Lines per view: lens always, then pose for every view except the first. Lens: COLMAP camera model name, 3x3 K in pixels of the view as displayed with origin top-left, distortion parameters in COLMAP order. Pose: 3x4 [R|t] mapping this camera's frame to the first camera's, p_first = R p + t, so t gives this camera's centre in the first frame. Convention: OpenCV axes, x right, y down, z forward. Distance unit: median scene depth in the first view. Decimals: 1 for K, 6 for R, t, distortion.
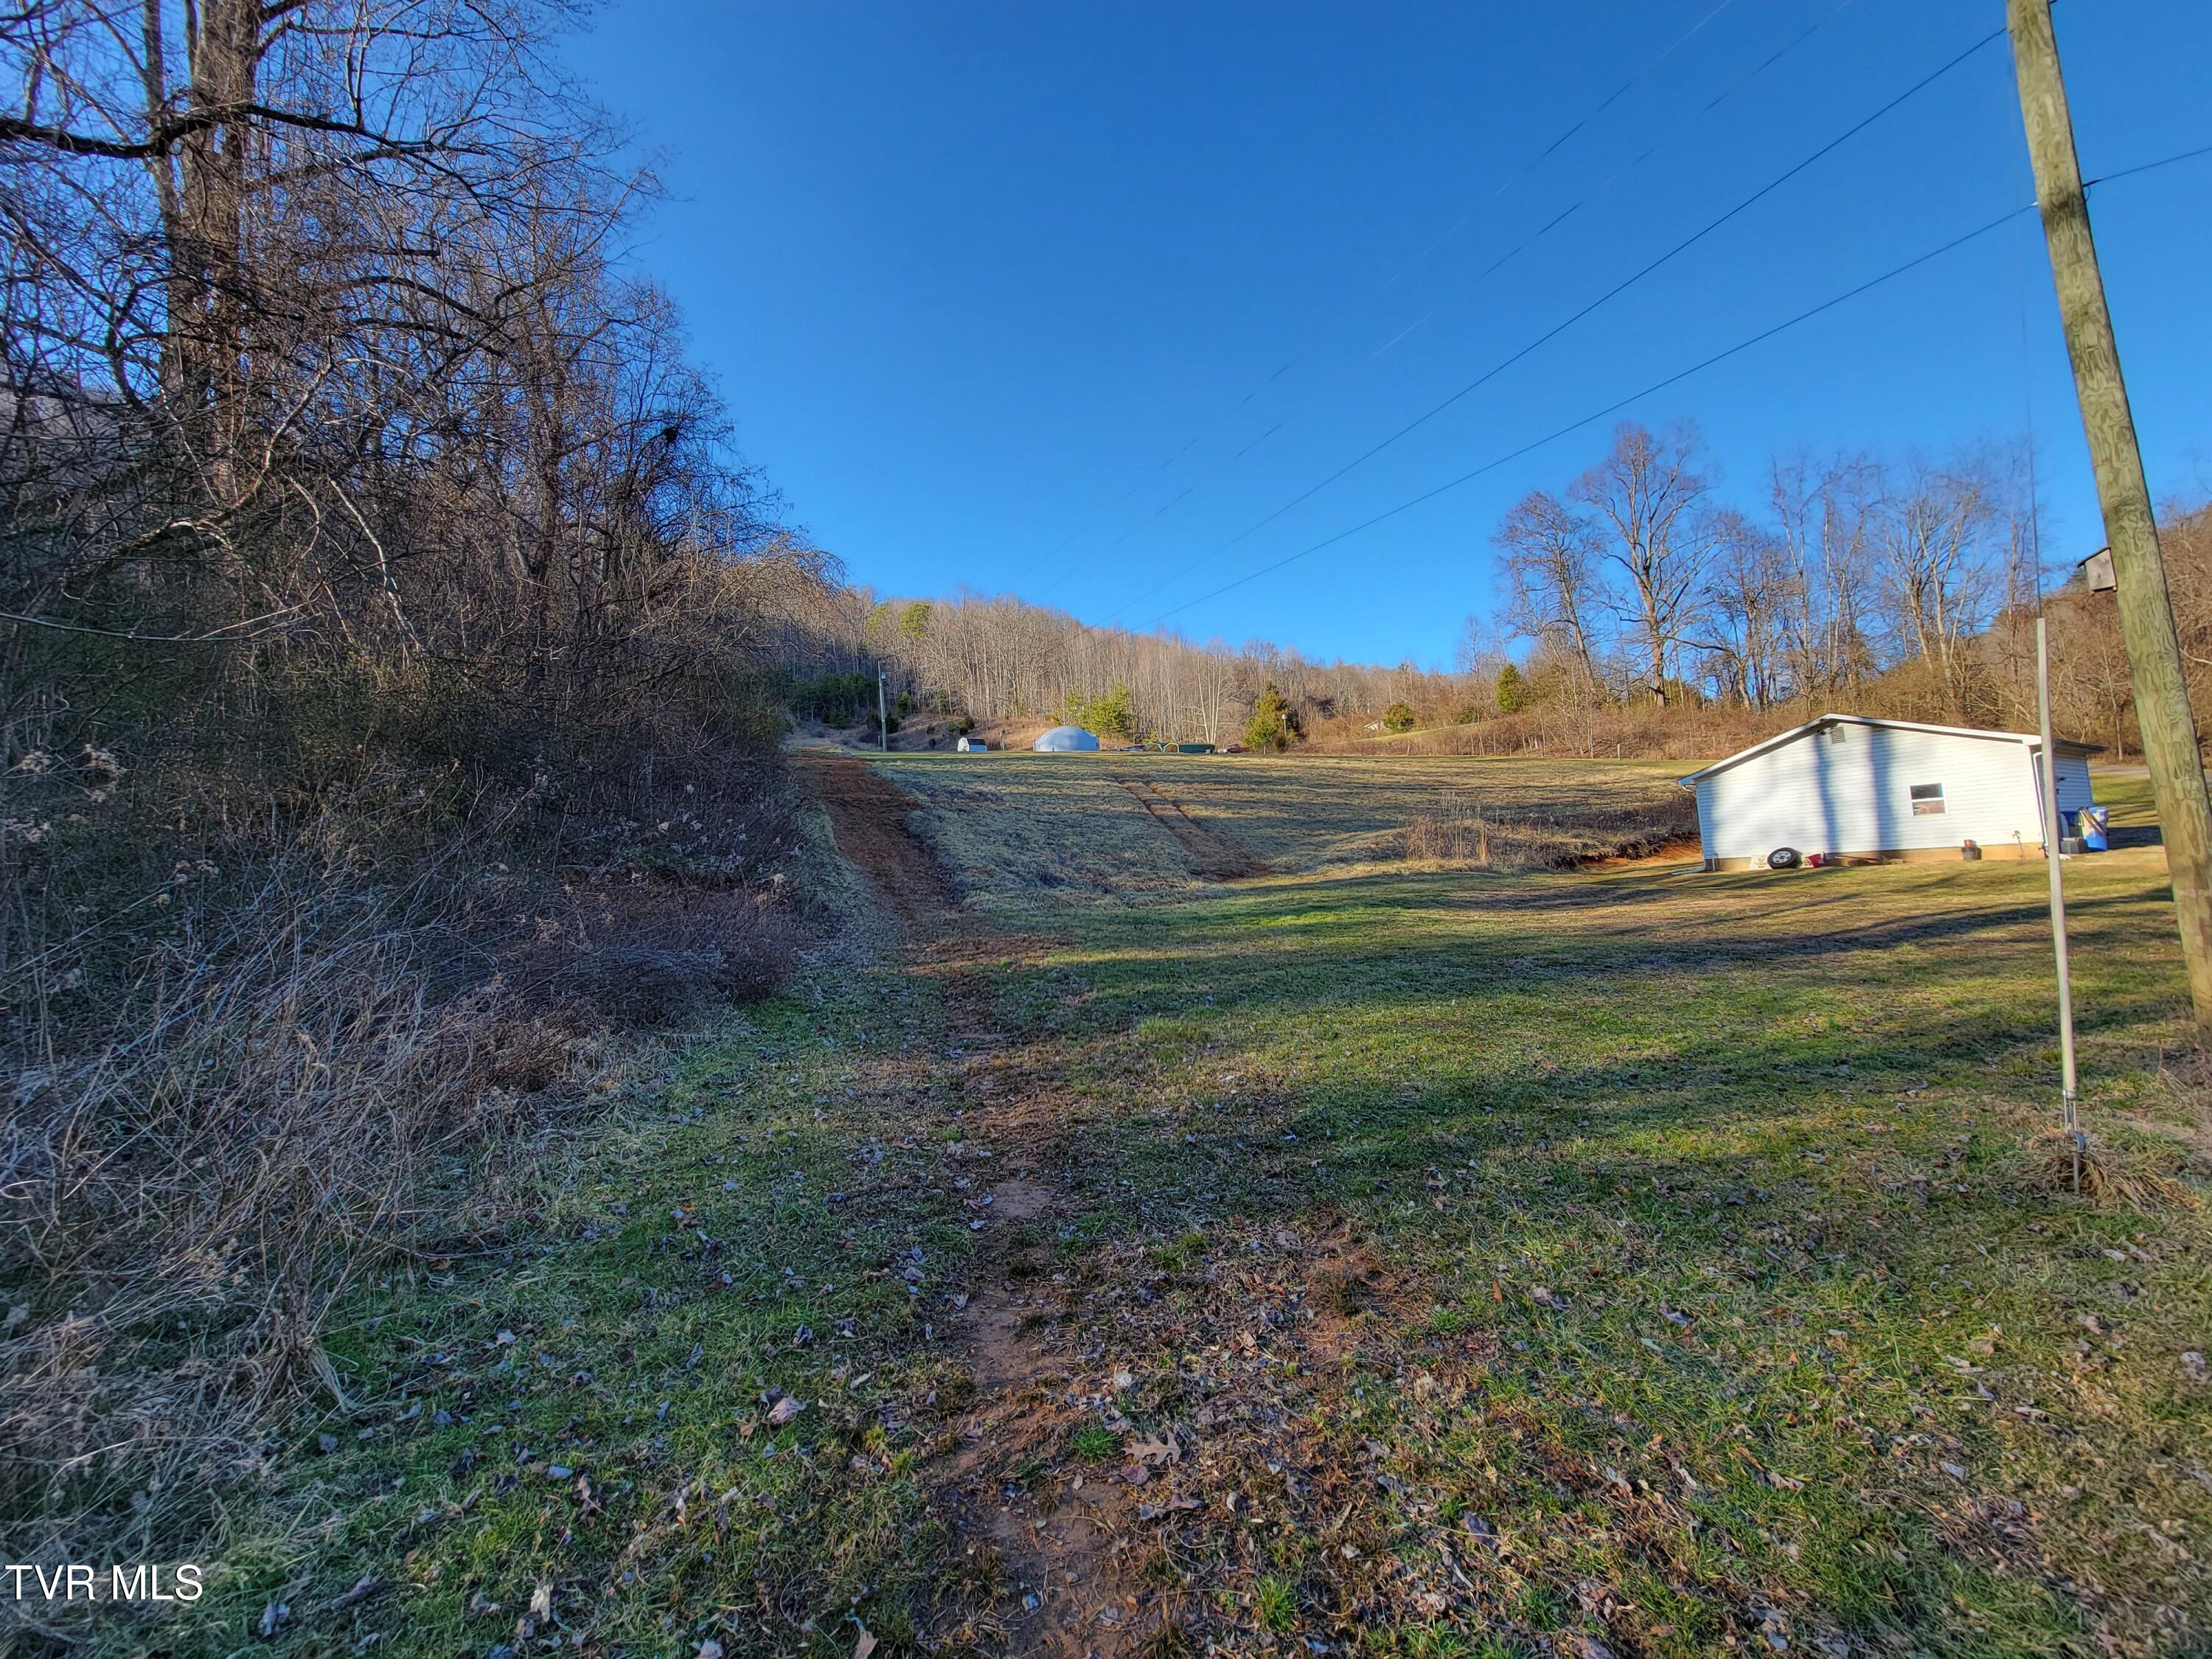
lens RADIAL K [[904.2, 0, 1107.3], [0, 904.2, 810.1], [0, 0, 1]] dist [-0.001489, 0.000038]
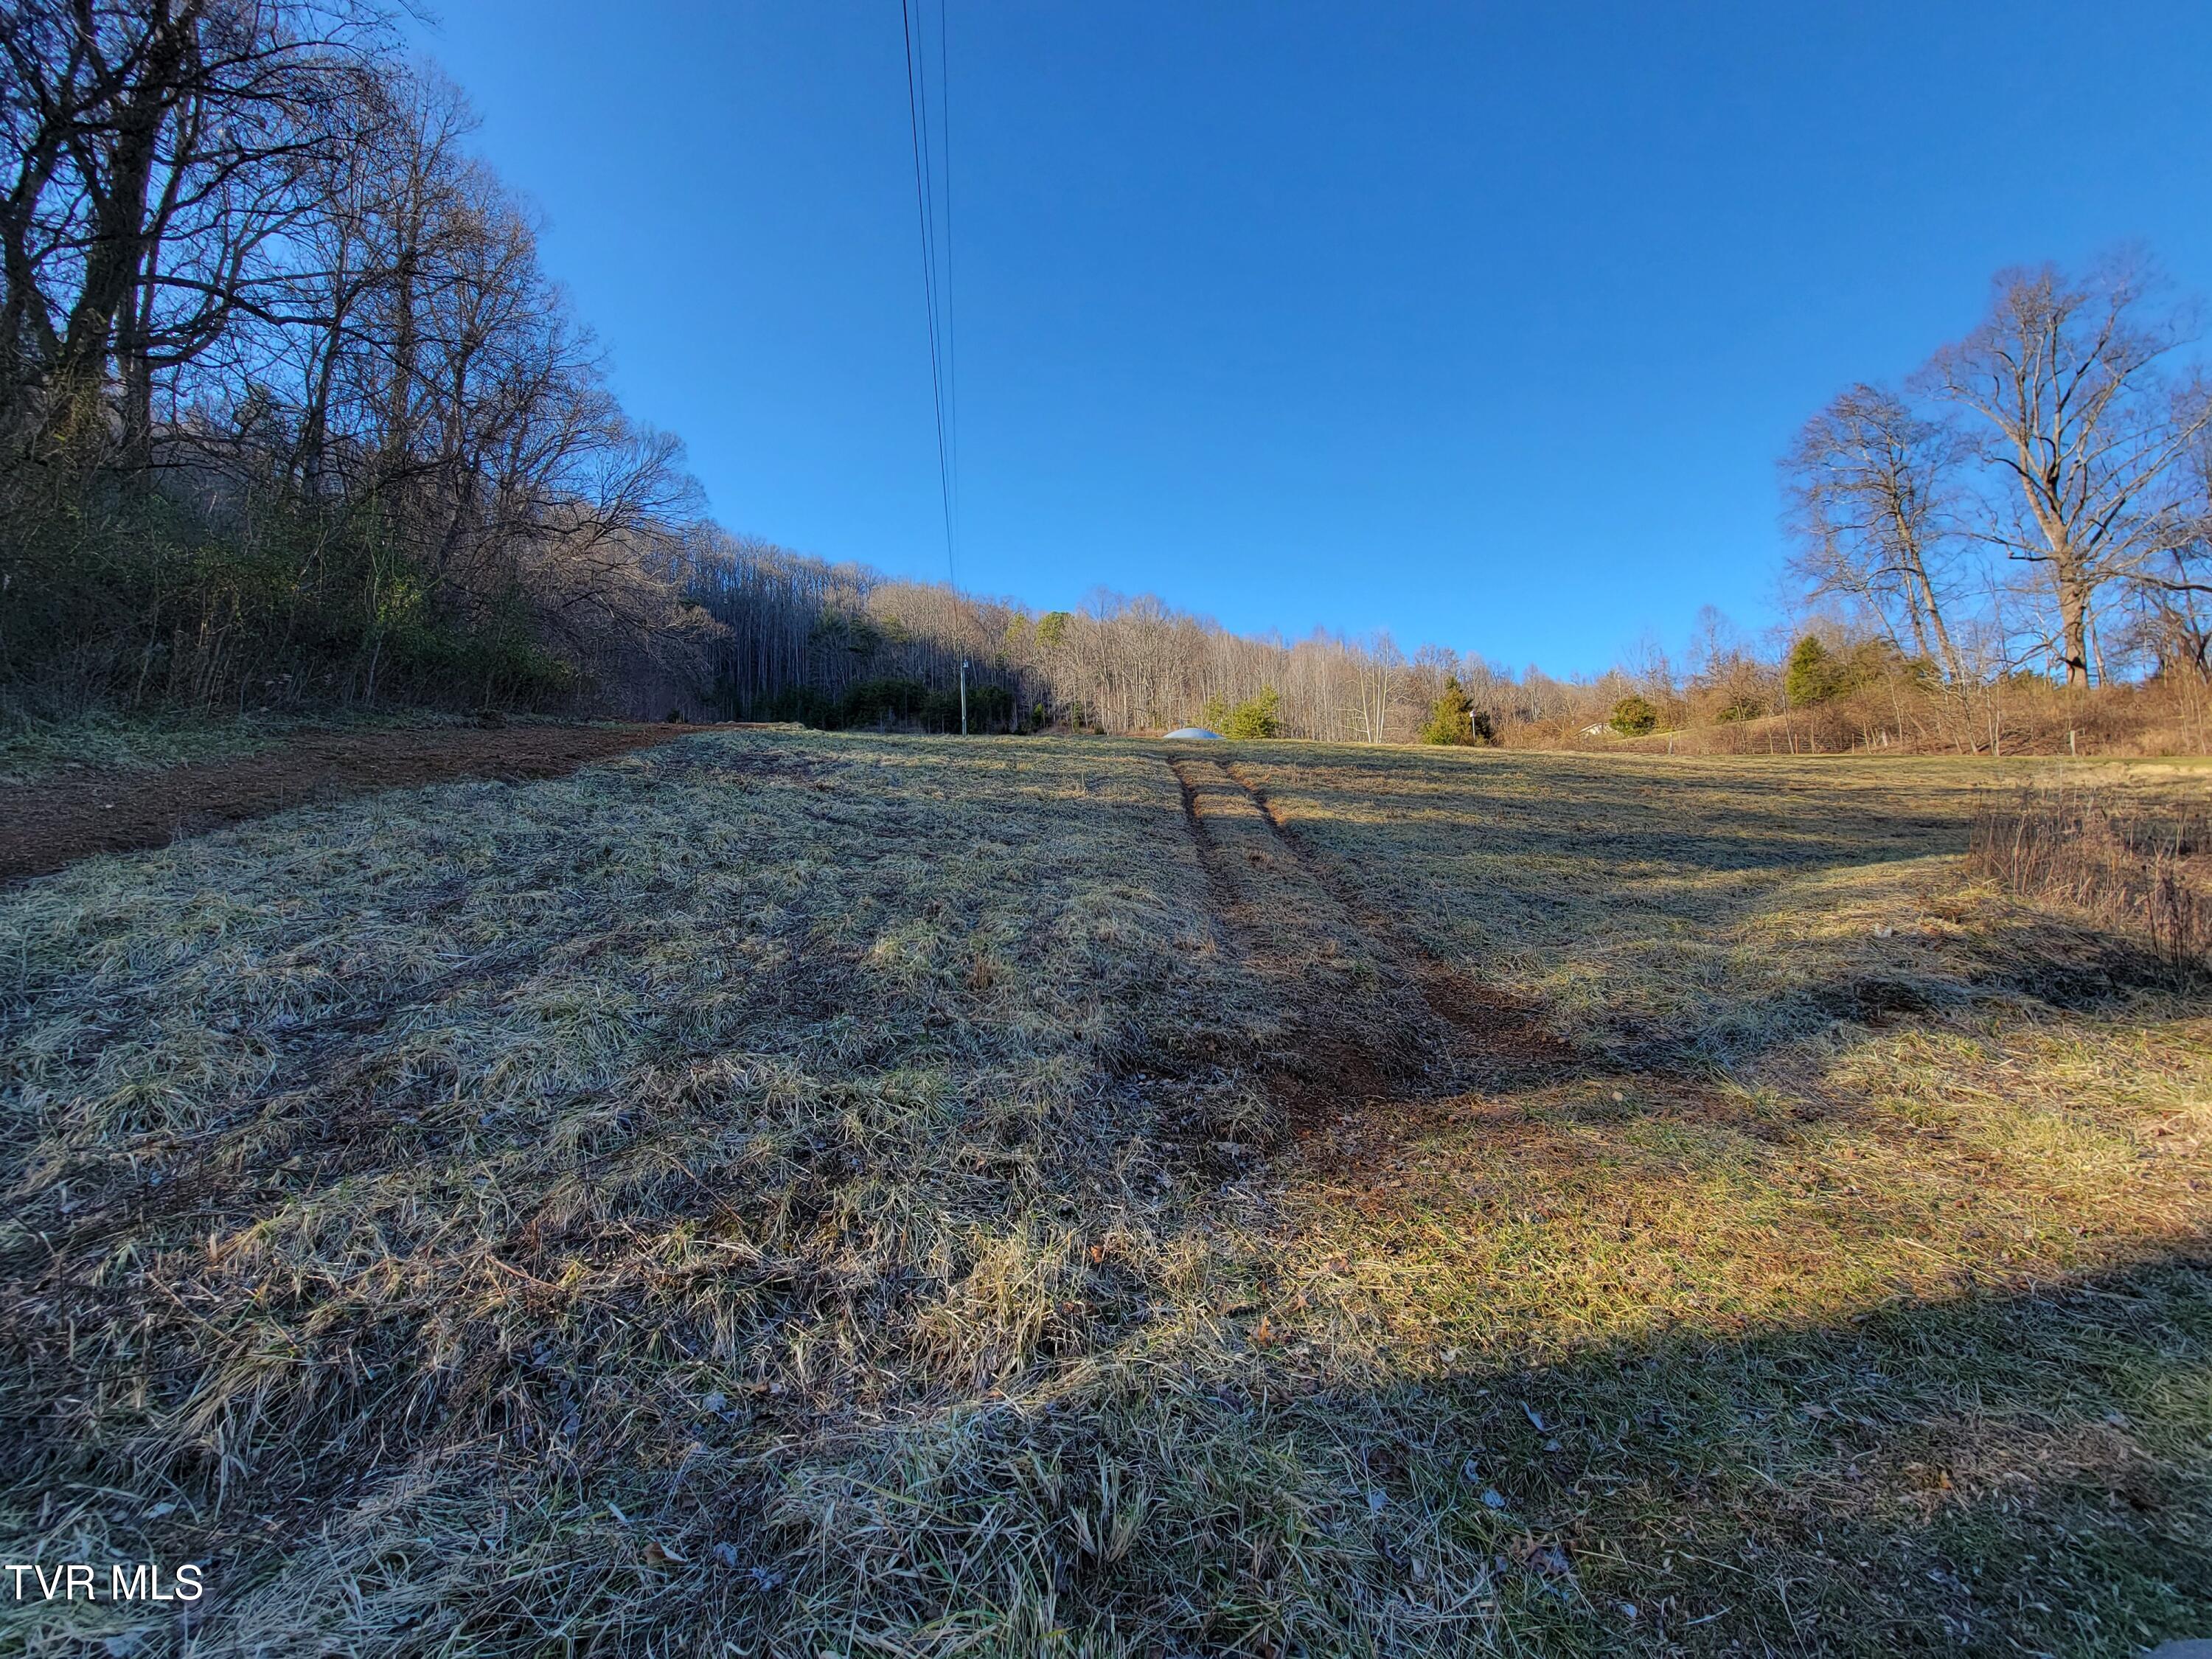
lens RADIAL K [[904.2, 0, 1107.3], [0, 904.2, 810.1], [0, 0, 1]] dist [-0.001489, 0.000038]
pose [[0.983890, 0.013860, -0.178239, 0.029199], [-0.019058, 0.999441, -0.027483, 0.005011], [0.177758, 0.030437, 0.983603, 0.194727]]
